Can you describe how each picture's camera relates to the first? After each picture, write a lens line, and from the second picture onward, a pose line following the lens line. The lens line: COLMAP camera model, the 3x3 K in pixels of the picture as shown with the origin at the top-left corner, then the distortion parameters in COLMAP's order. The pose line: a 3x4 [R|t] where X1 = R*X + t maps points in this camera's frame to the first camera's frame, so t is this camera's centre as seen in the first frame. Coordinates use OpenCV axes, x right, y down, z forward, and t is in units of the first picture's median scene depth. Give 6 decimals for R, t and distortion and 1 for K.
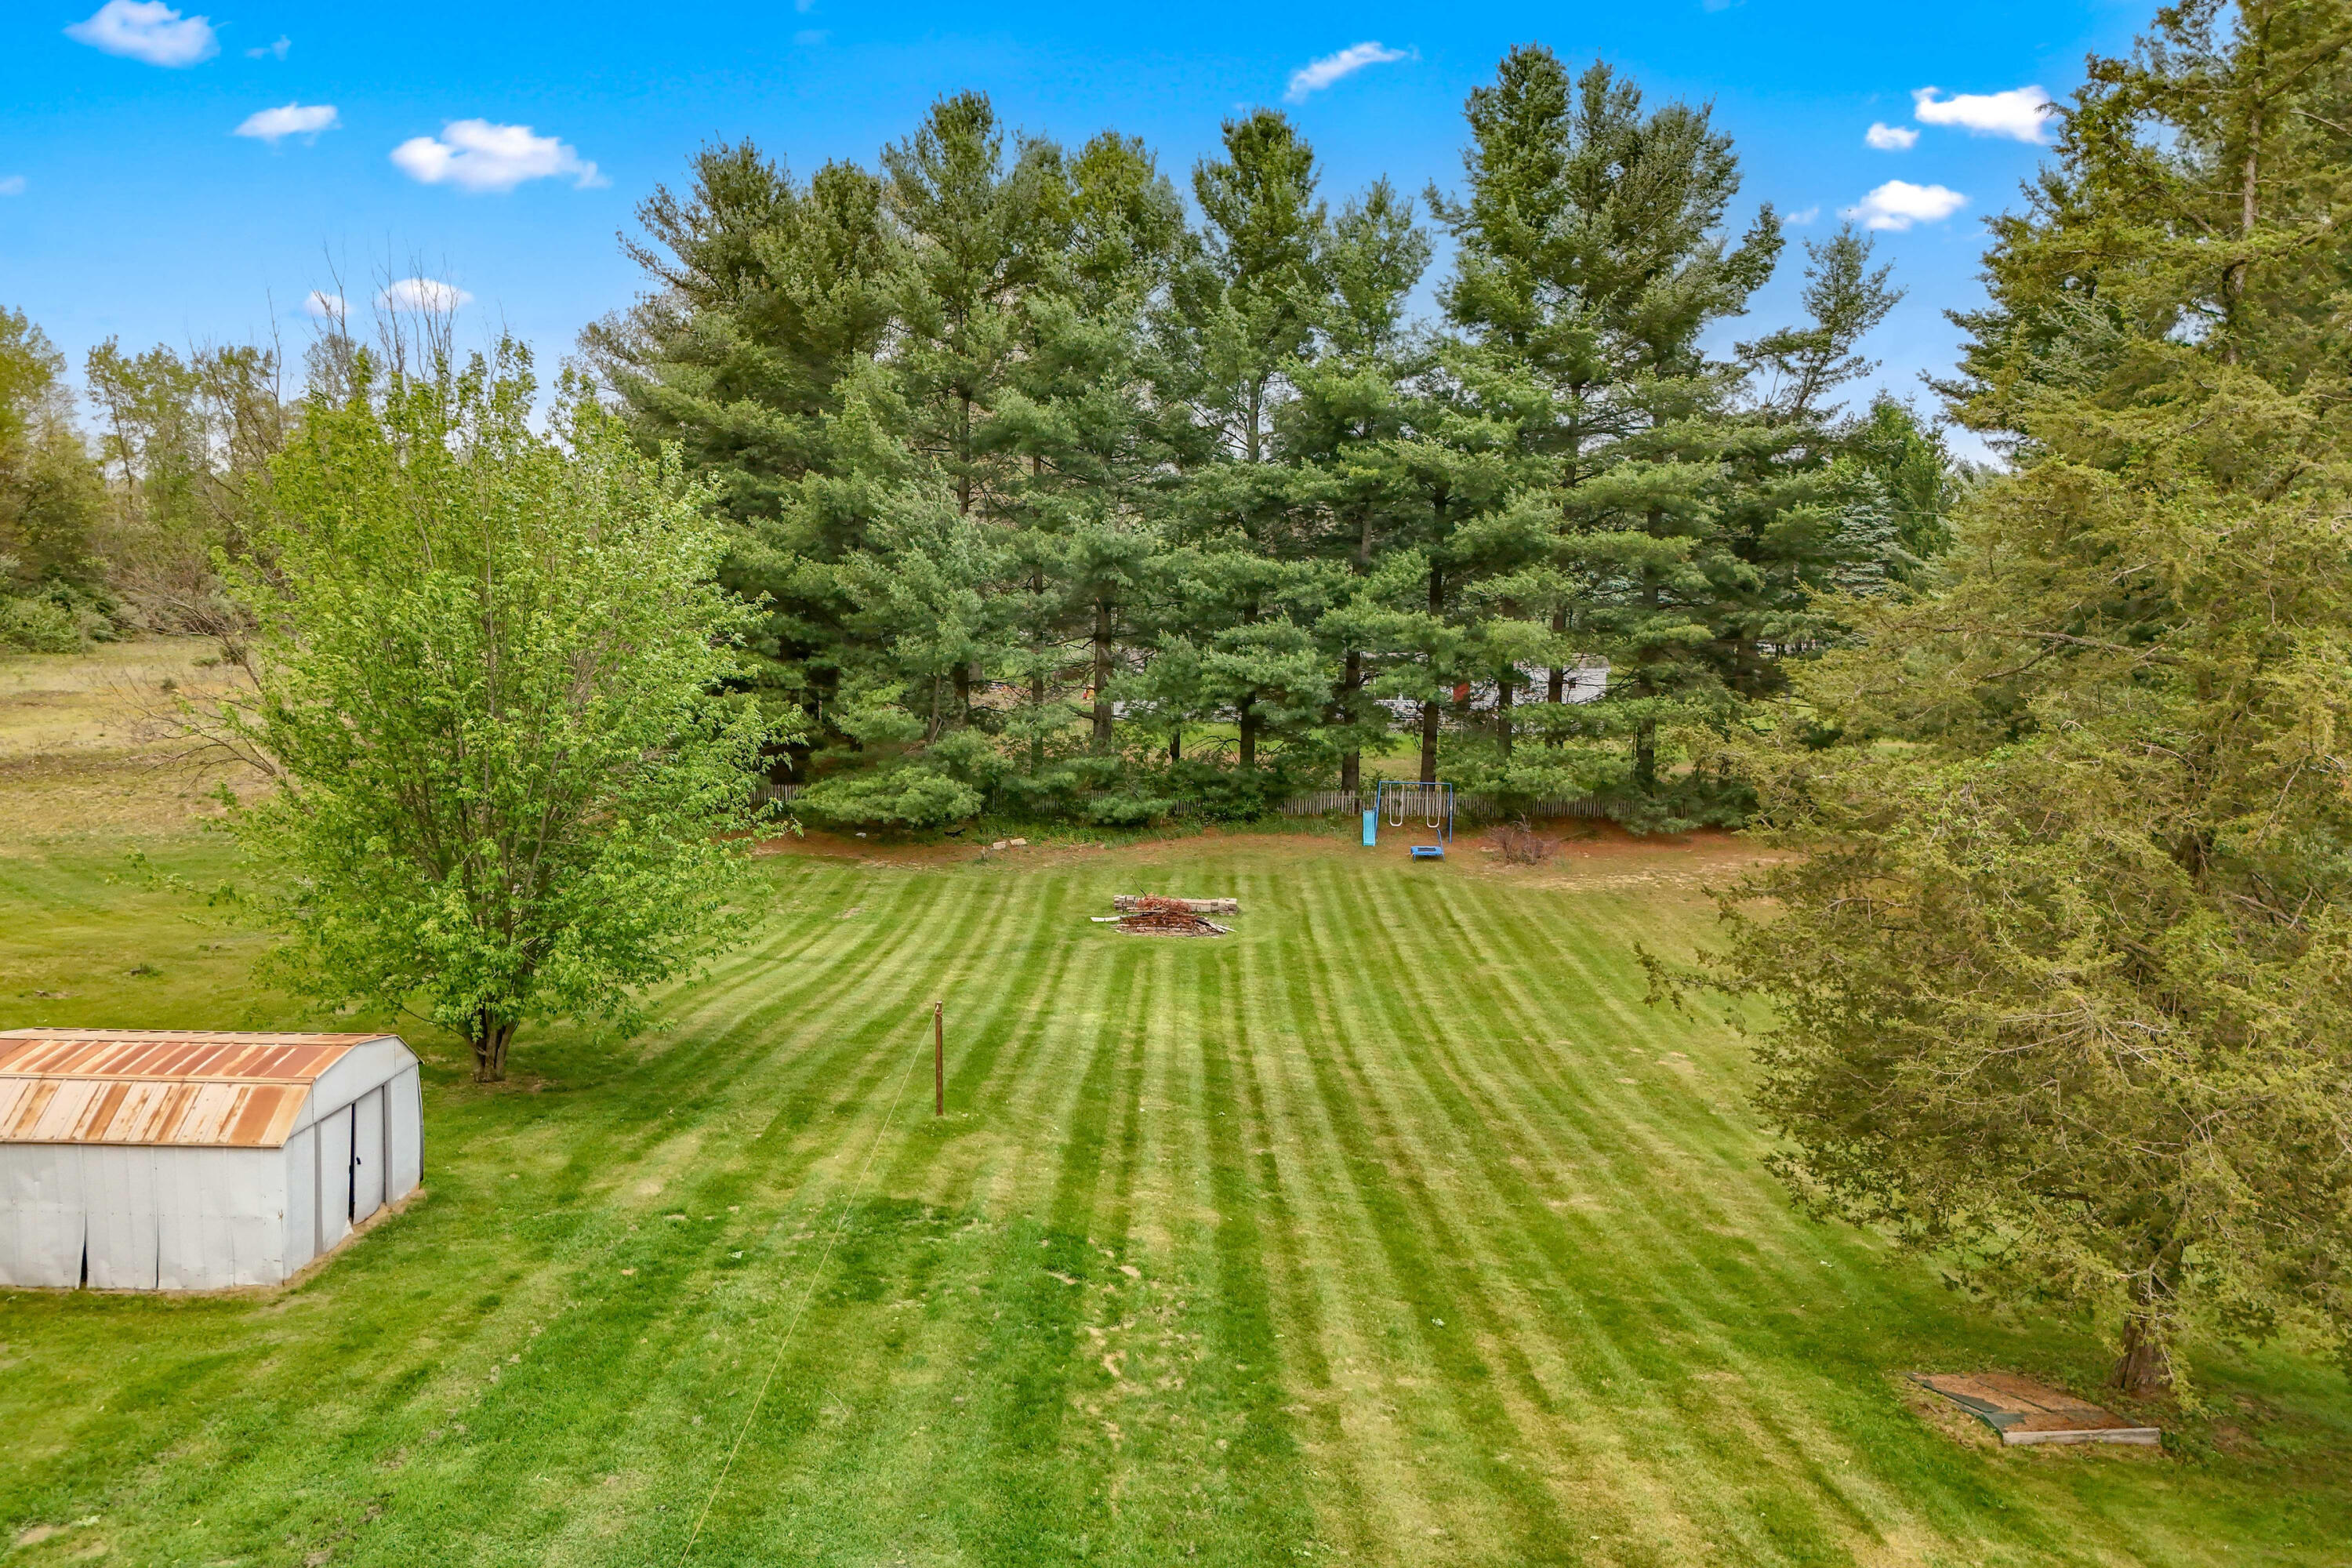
lens RADIAL K [[1748.9, 0, 1183.5], [0, 1748.9, 694.7], [0, 0, 1]] dist [0.051074, -0.045575]
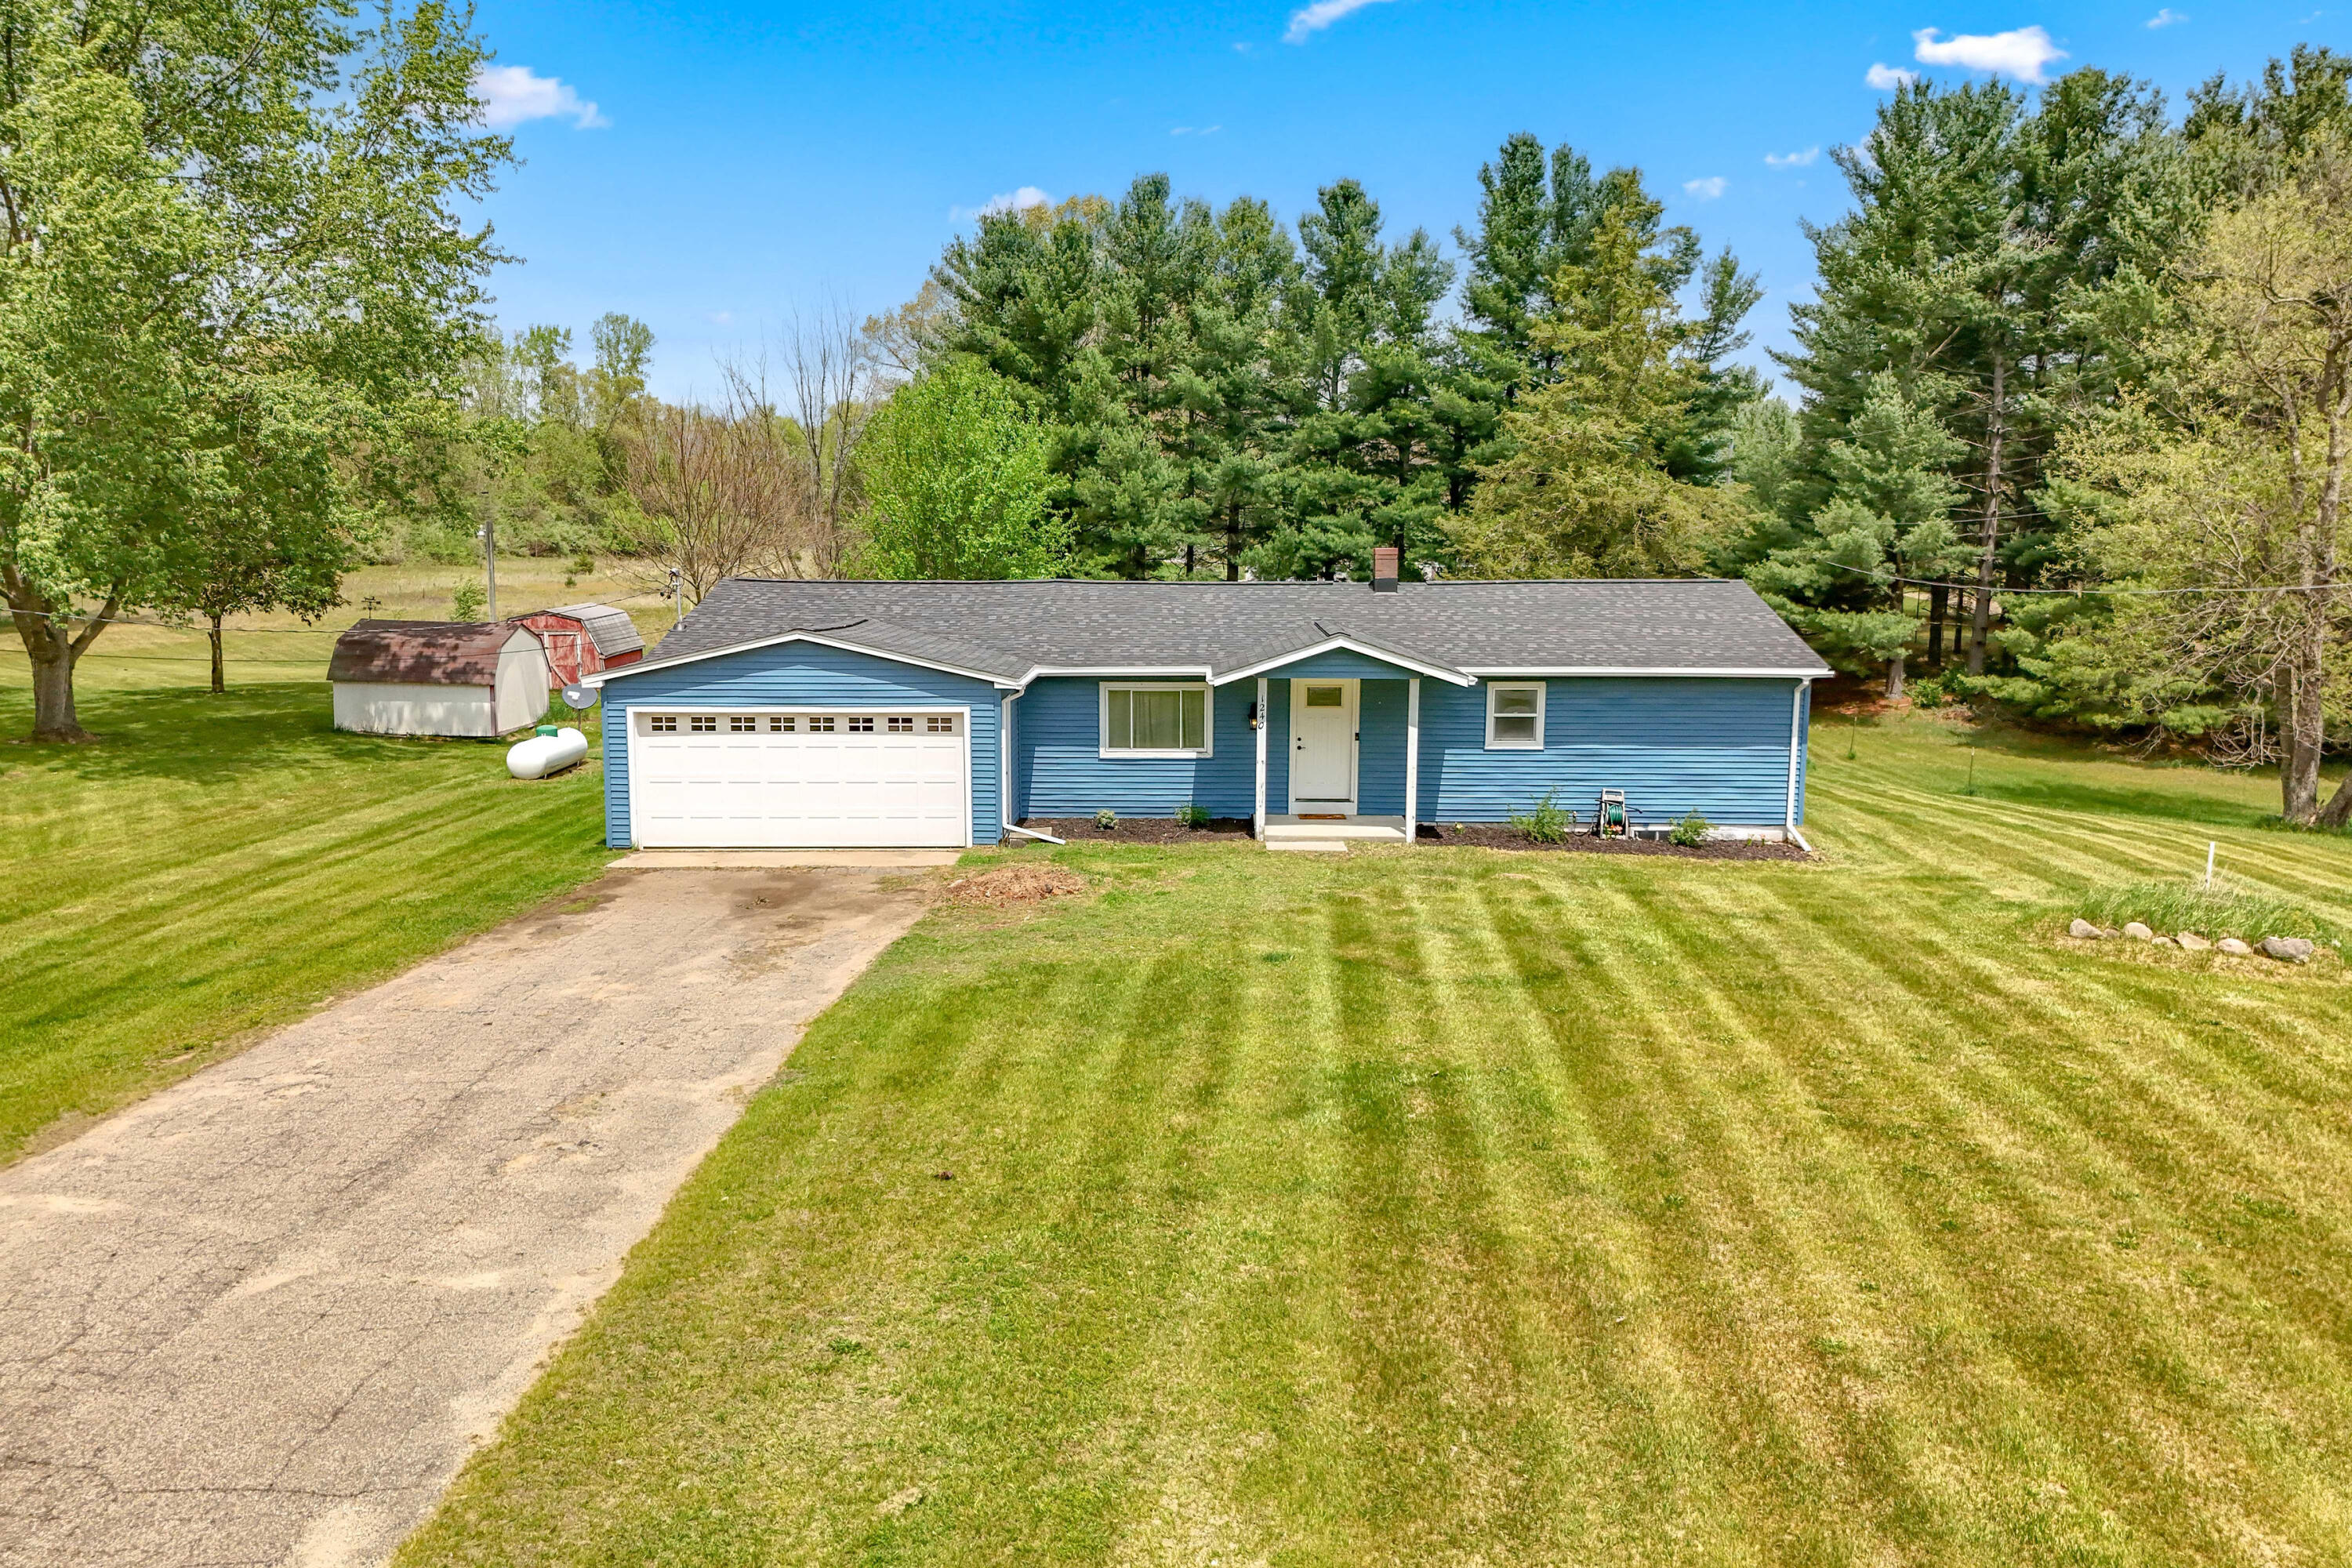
lens RADIAL K [[1771.2, 0, 1091.6], [0, 1771.2, 779.8], [0, 0, 1]] dist [0.050818, -0.001857]
pose [[0.992124, 0.014981, -0.124358, 0.027035], [-0.005892, 0.997305, 0.073130, 0.078753], [0.125118, -0.071822, 0.989539, -0.613993]]
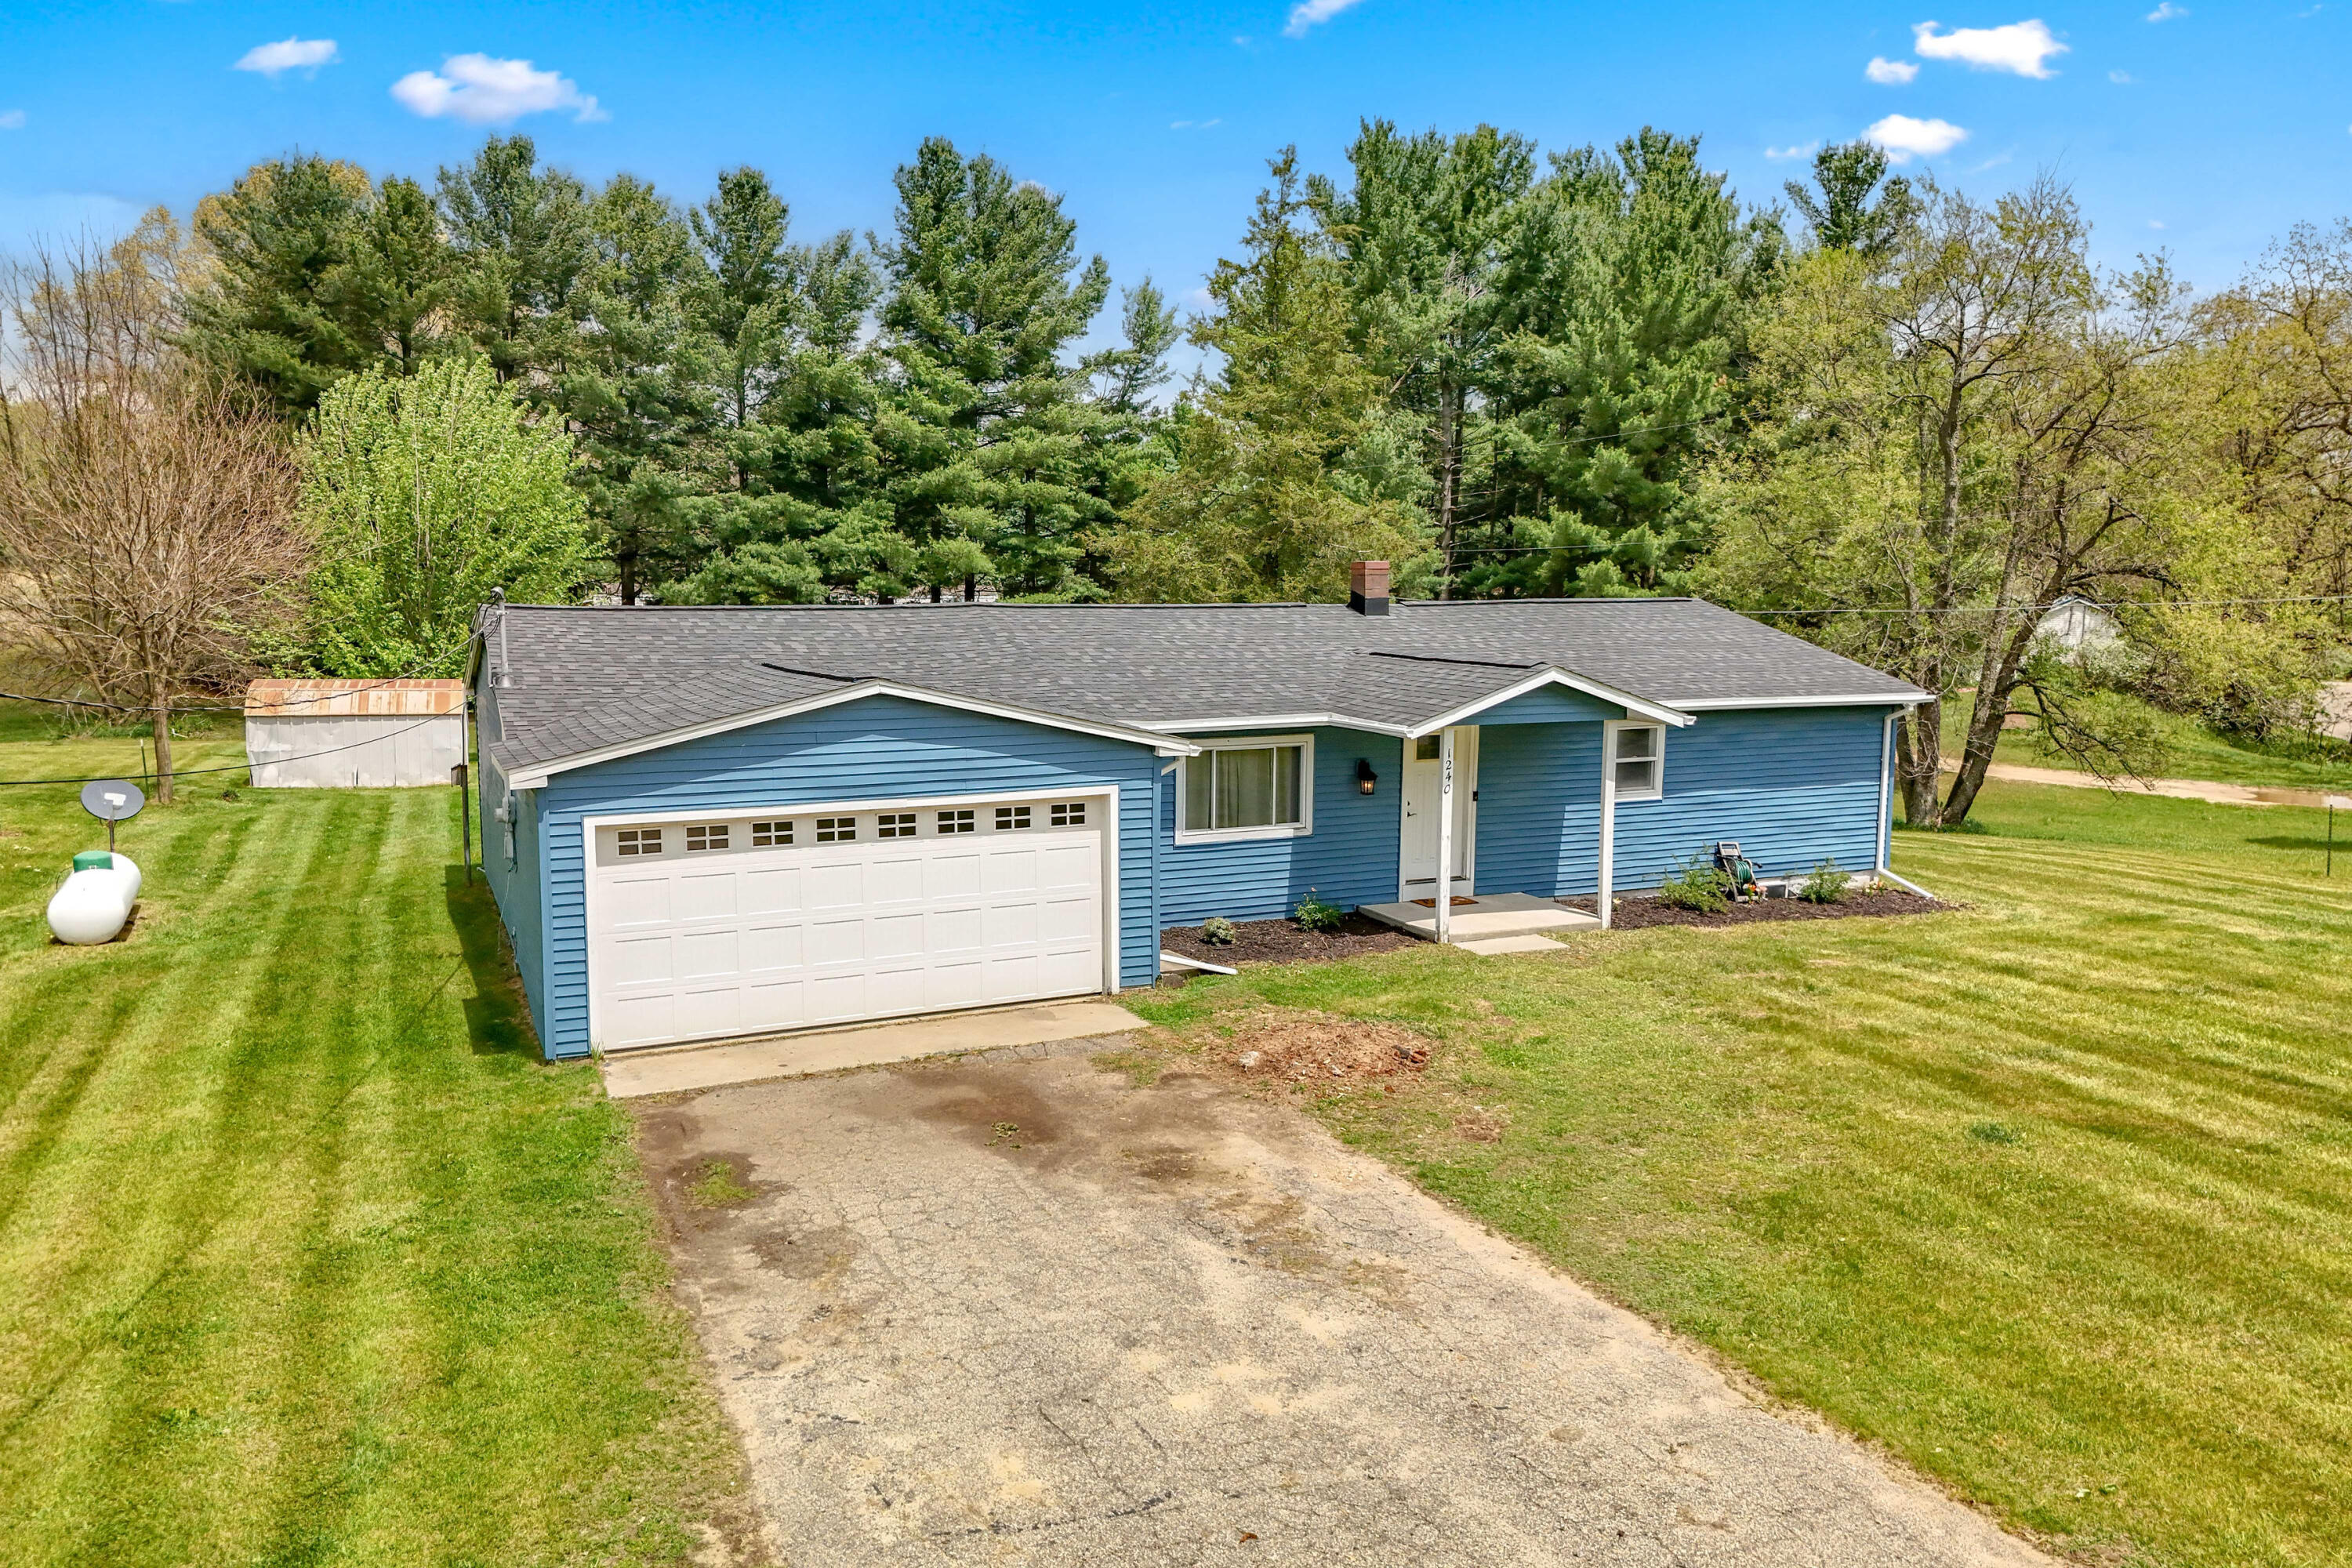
lens RADIAL K [[1794.1, 0, 1161.4], [0, 1794.1, 810.9], [0, 0, 1]] dist [0.059984, -0.049145]
pose [[0.939566, -0.047827, 0.339011, -0.153781], [0.025242, 0.997177, 0.070721, 0.076161], [-0.341436, -0.057889, 0.938121, -0.464968]]
